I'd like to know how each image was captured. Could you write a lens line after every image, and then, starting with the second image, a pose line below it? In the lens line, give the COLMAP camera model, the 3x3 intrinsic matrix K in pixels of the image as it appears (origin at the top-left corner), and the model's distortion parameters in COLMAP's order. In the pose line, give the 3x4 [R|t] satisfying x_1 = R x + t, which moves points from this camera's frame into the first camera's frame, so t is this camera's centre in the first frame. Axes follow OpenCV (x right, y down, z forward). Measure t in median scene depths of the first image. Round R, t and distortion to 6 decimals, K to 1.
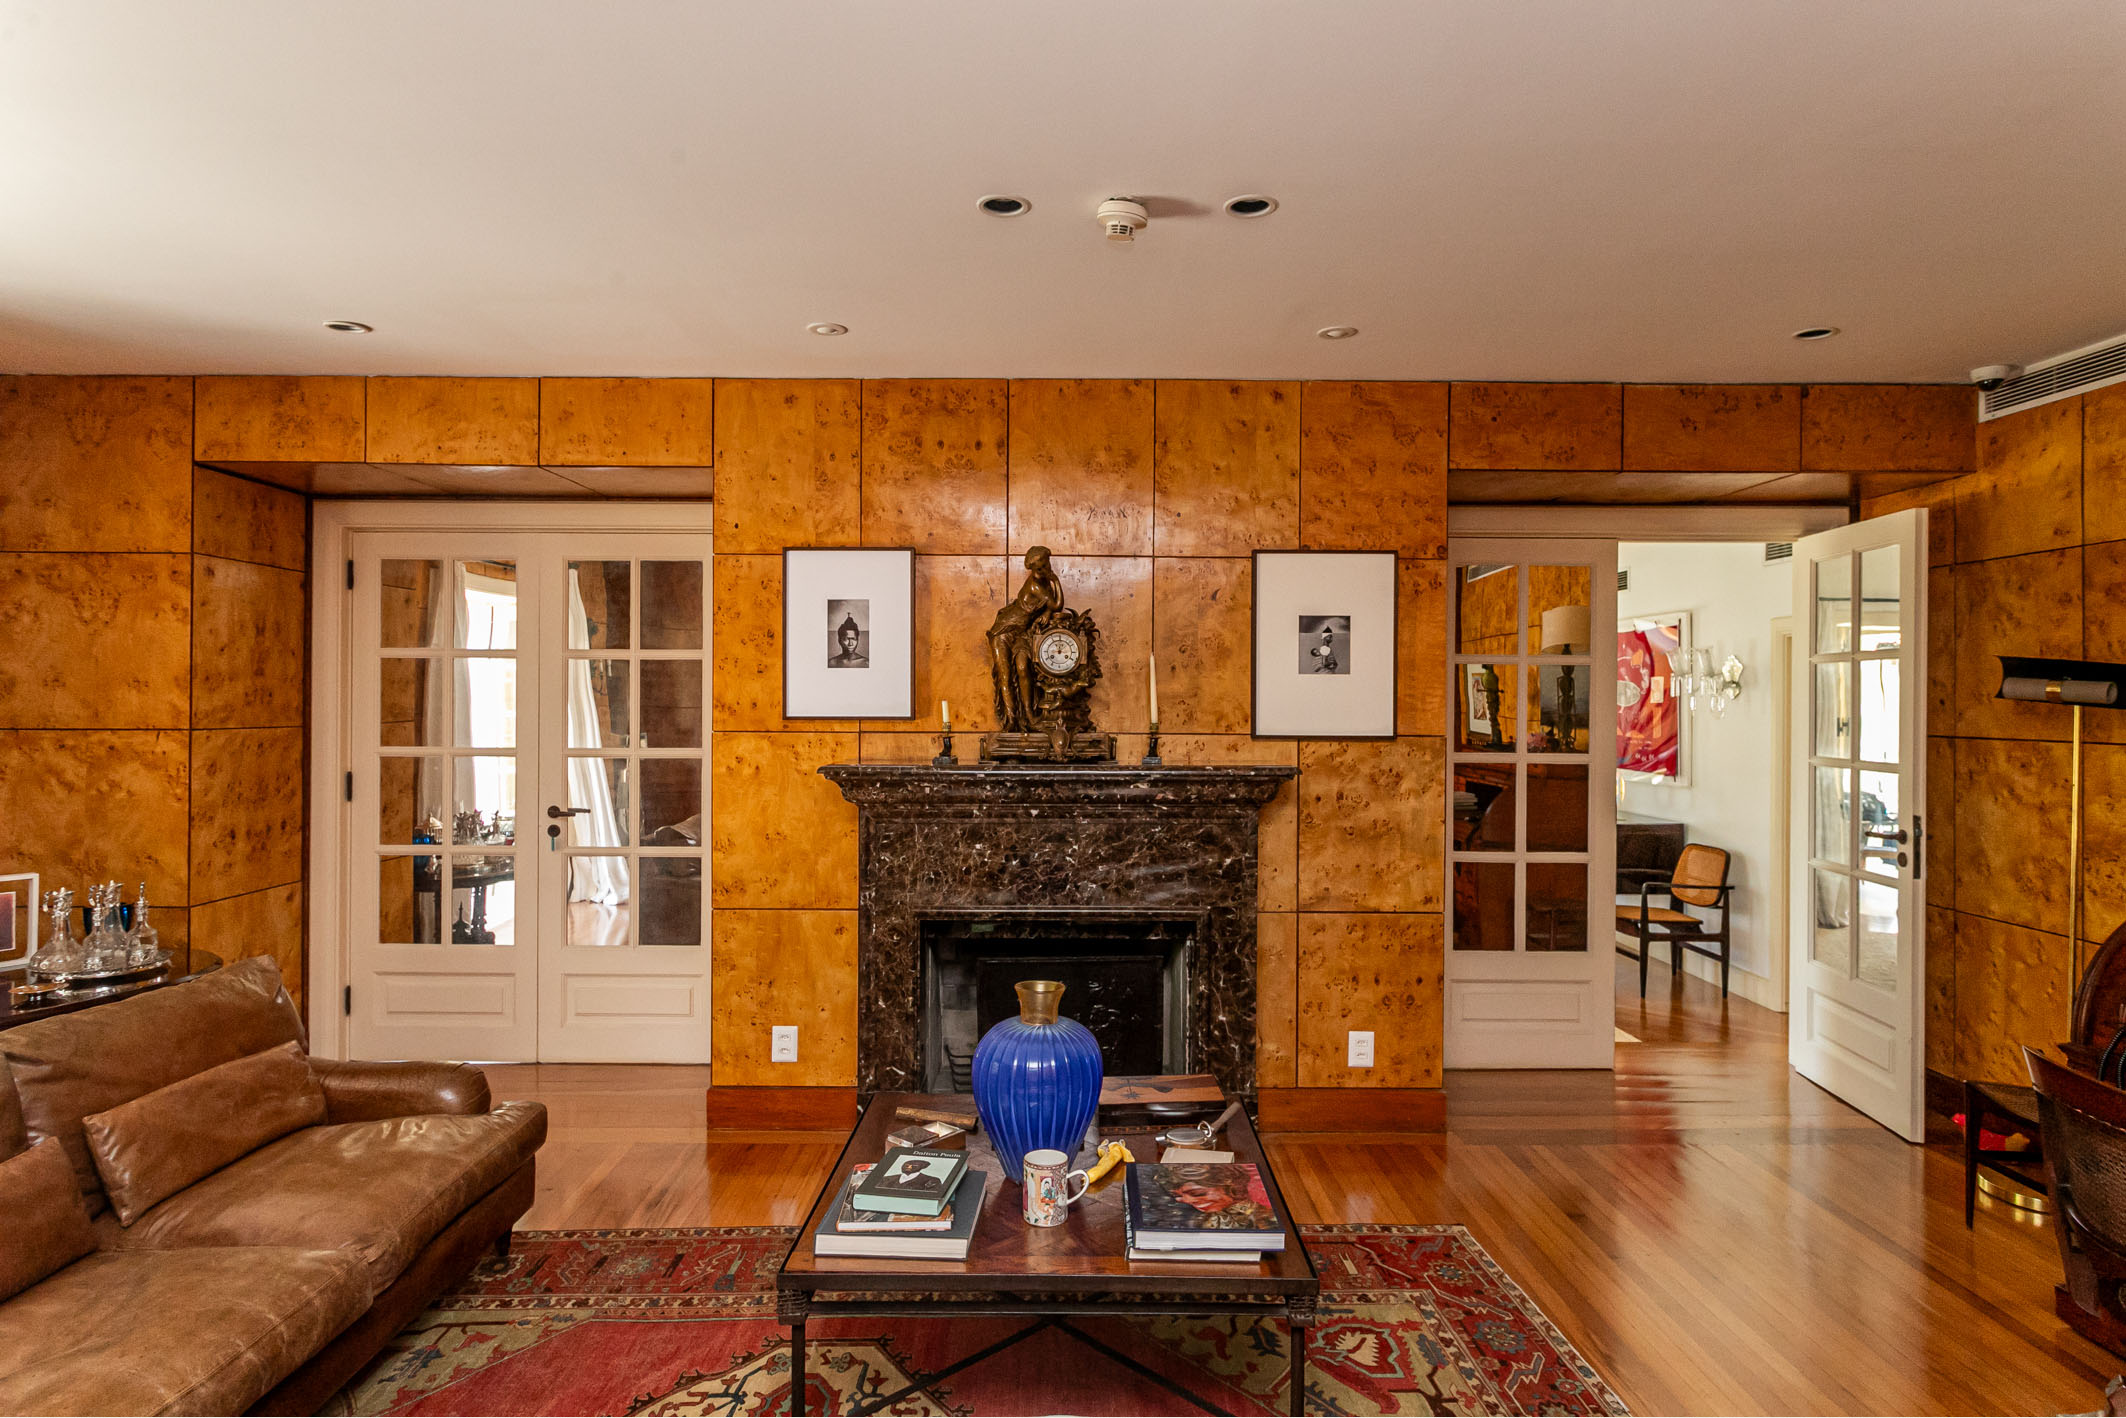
lens RADIAL K [[1122.7, 0, 1046.3], [0, 1122.7, 694.4], [0, 0, 1]] dist [-0.003558, -0.000372]
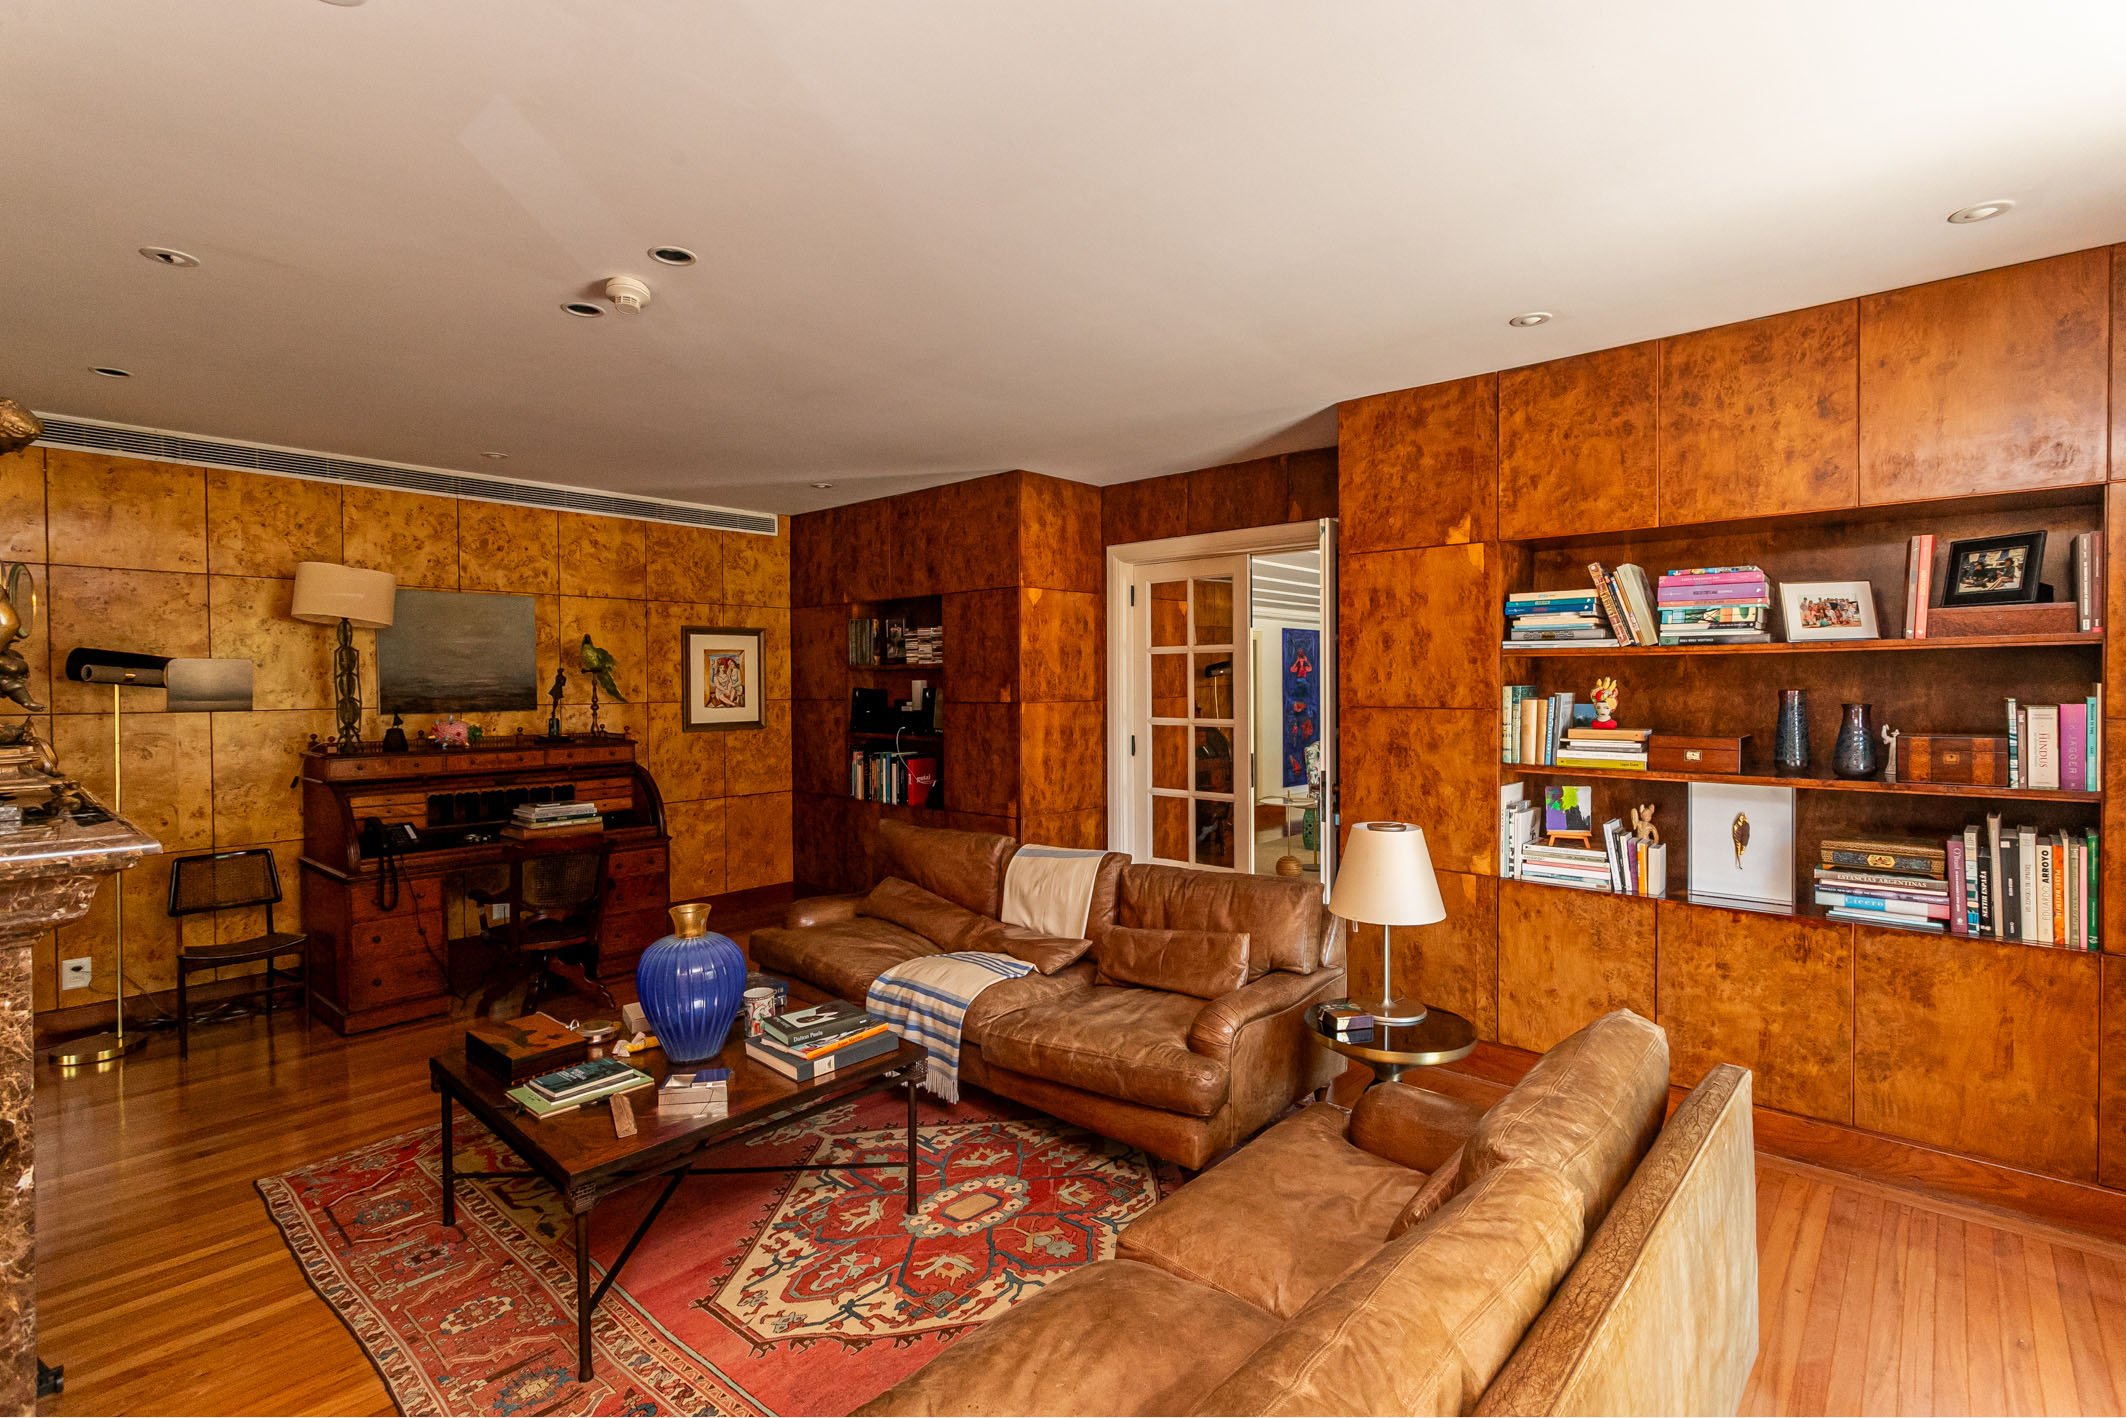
lens RADIAL K [[1052.2, 0, 1070.4], [0, 1052.2, 697.3], [0, 0, 1]] dist [-0.001317, 0.001711]
pose [[-0.754662, -0.012041, 0.656003, -1.076900], [-0.003131, 0.999886, 0.014752, 0.002290], [-0.656106, 0.009079, -0.754614, 1.571705]]
